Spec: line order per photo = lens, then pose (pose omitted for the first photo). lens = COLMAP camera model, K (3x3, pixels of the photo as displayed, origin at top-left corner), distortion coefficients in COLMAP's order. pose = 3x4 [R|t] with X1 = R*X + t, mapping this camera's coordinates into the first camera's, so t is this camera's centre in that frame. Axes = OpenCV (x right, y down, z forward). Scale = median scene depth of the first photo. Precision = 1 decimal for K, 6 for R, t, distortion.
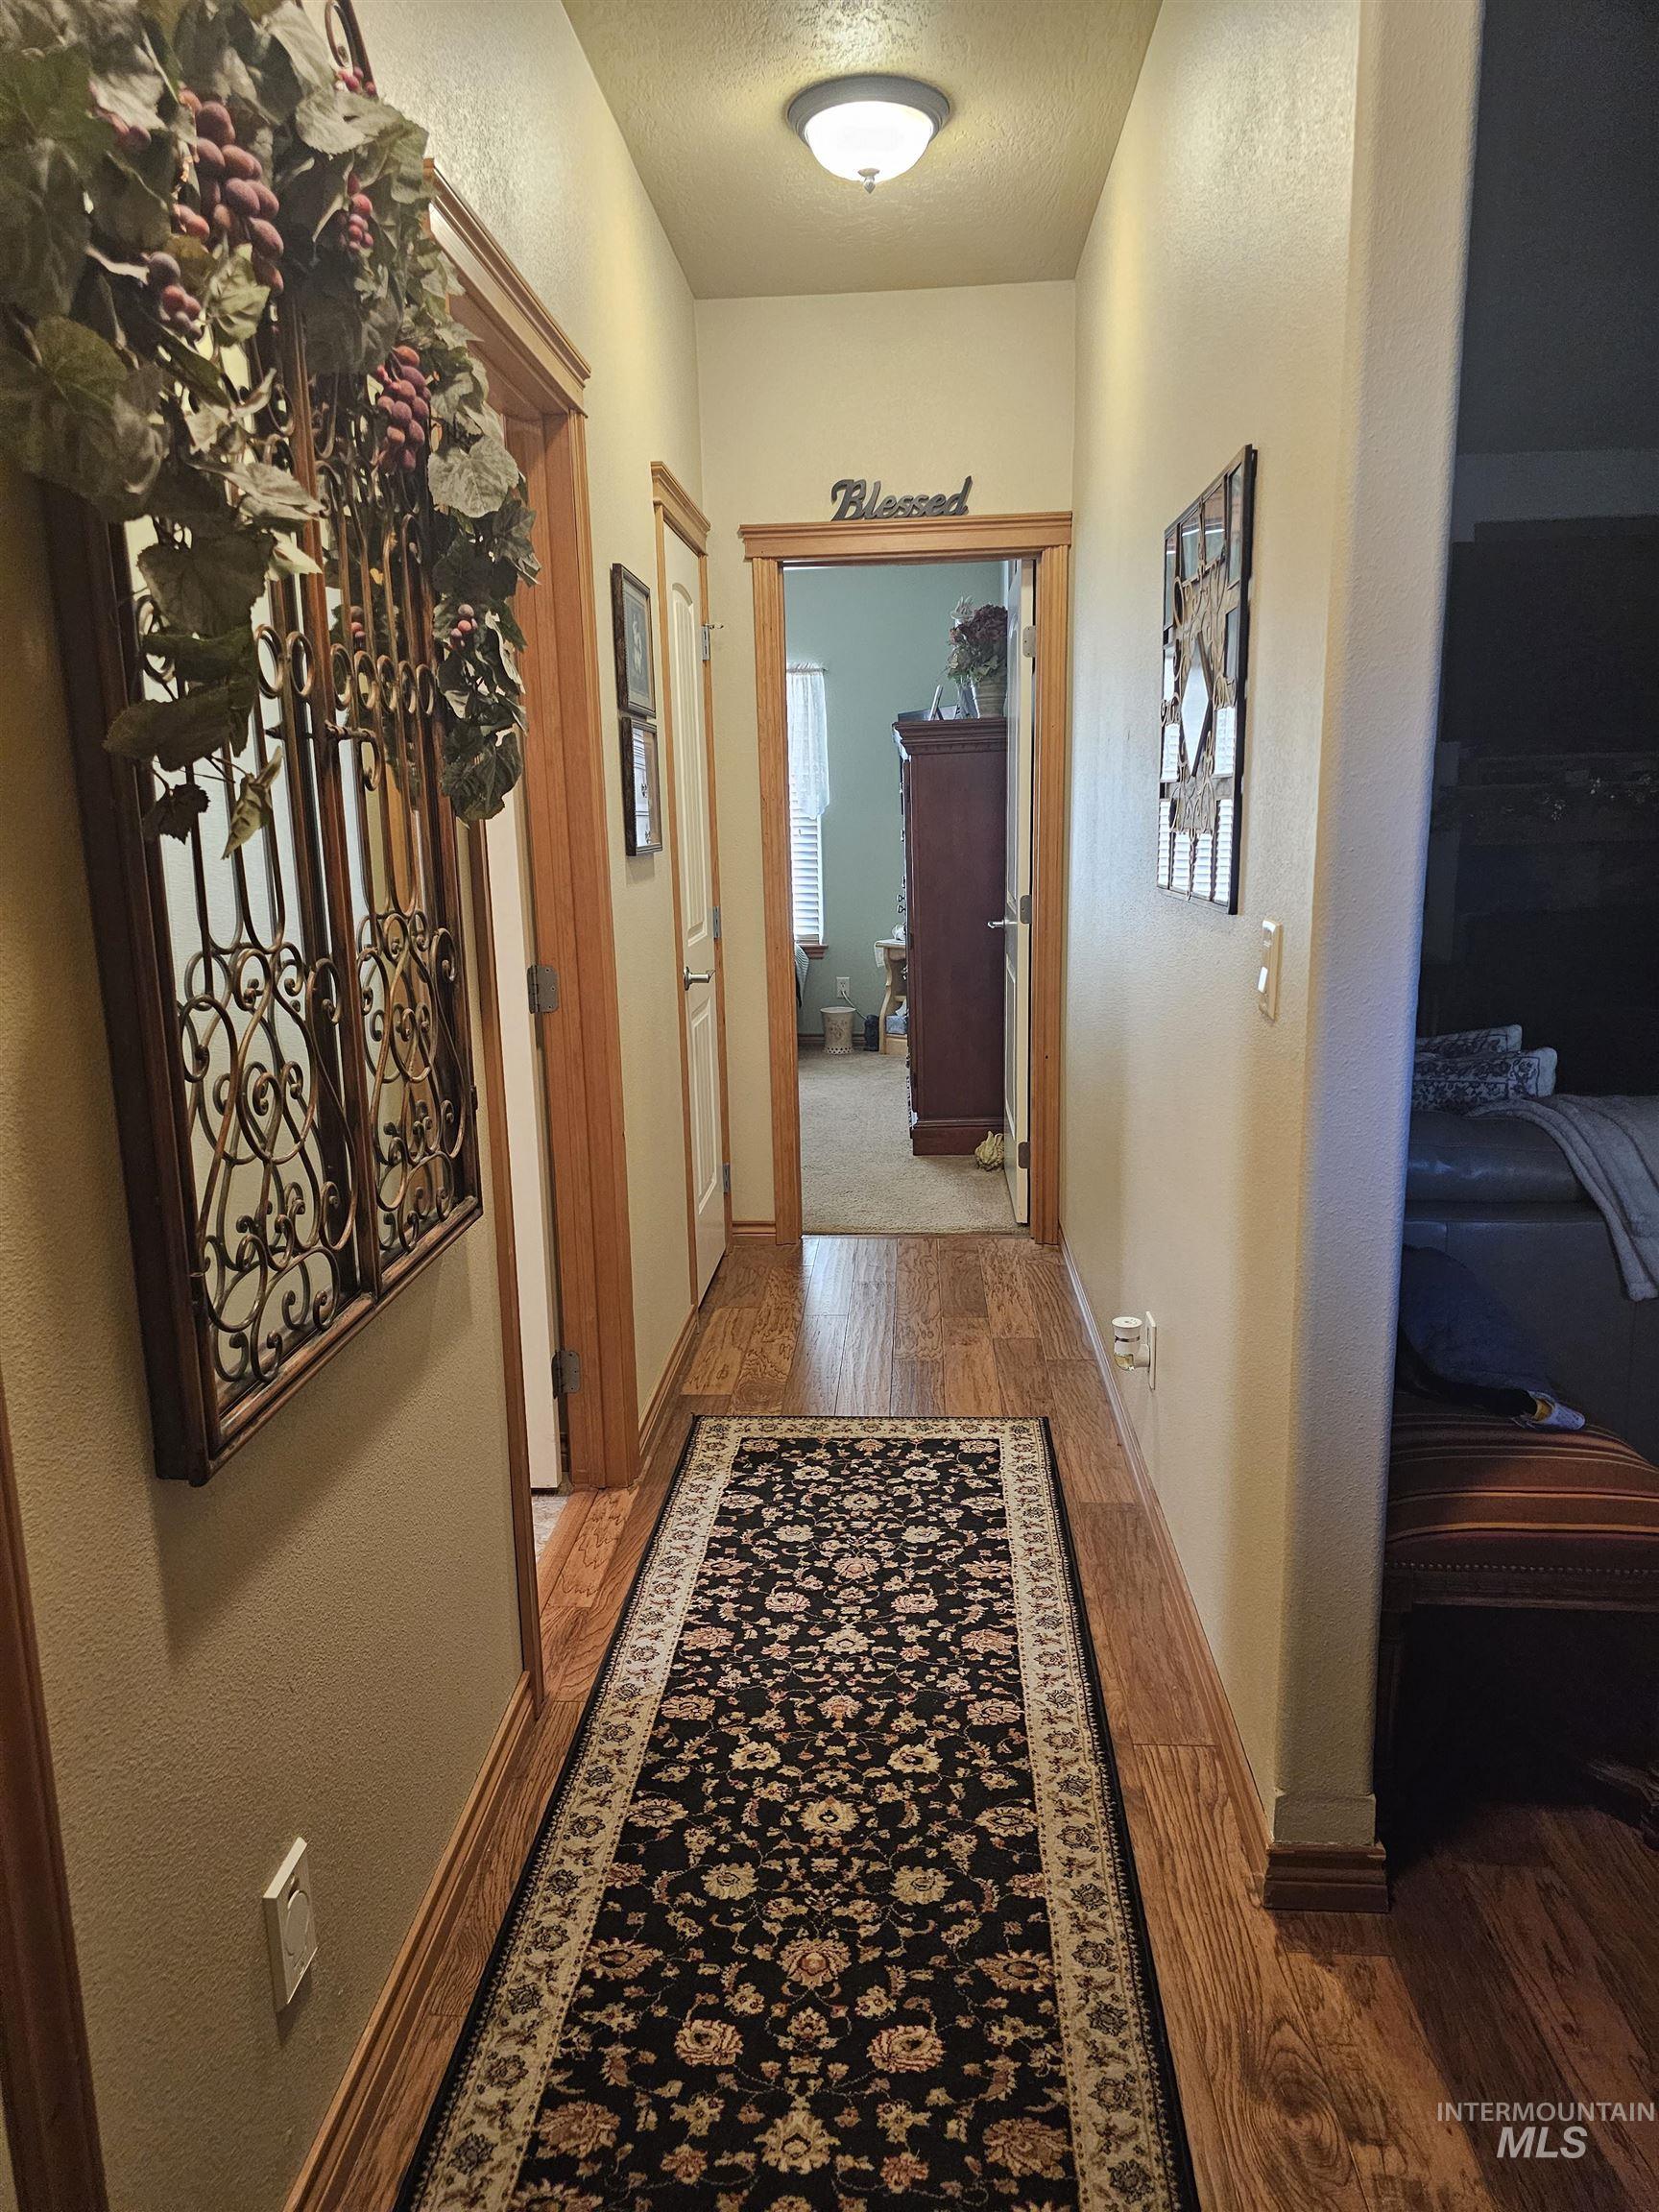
lens RADIAL K [[1509.0, 0, 825.6], [0, 1509.0, 1107.9], [0, 0, 1]] dist [0.032462, -0.007635]
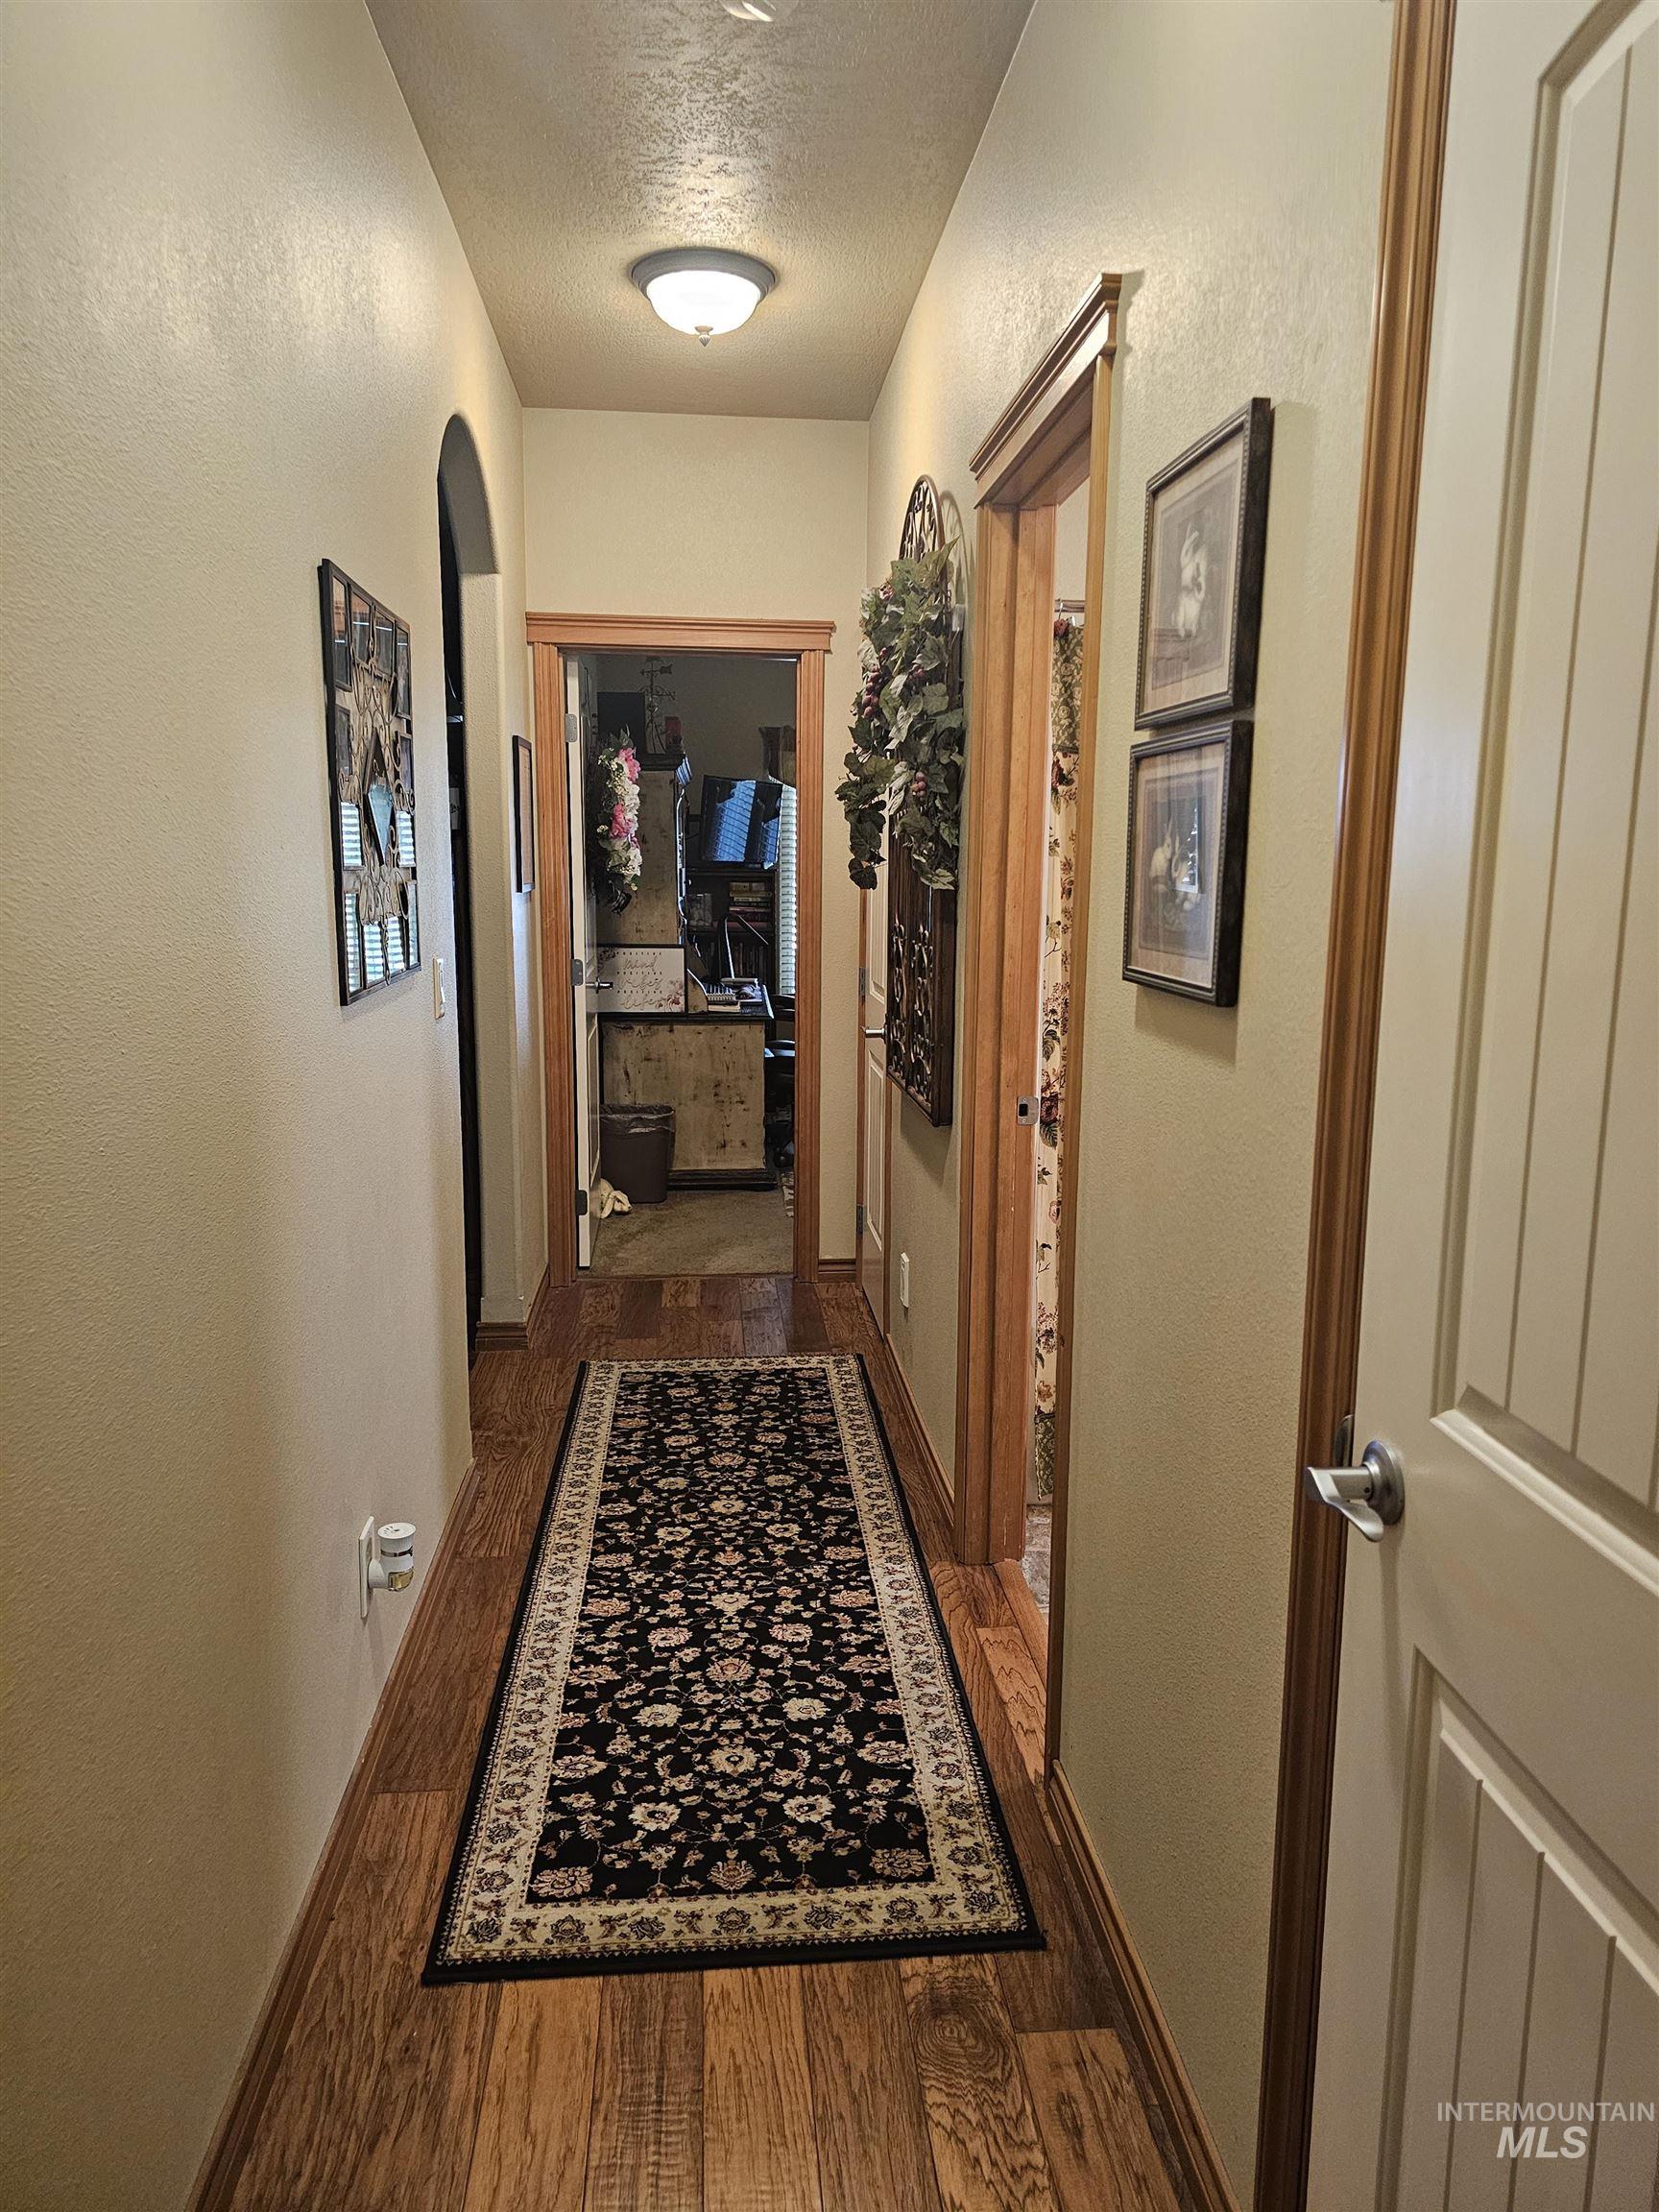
lens RADIAL K [[1509.0, 0, 828.0], [0, 1509.0, 1108.5], [0, 0, 1]] dist [0.032462, -0.007635]
pose [[-0.989401, 0.040033, -0.139579, 0.082689], [-0.012693, 0.933721, 0.357776, -0.394810], [0.144651, 0.355756, -0.923317, 1.862918]]
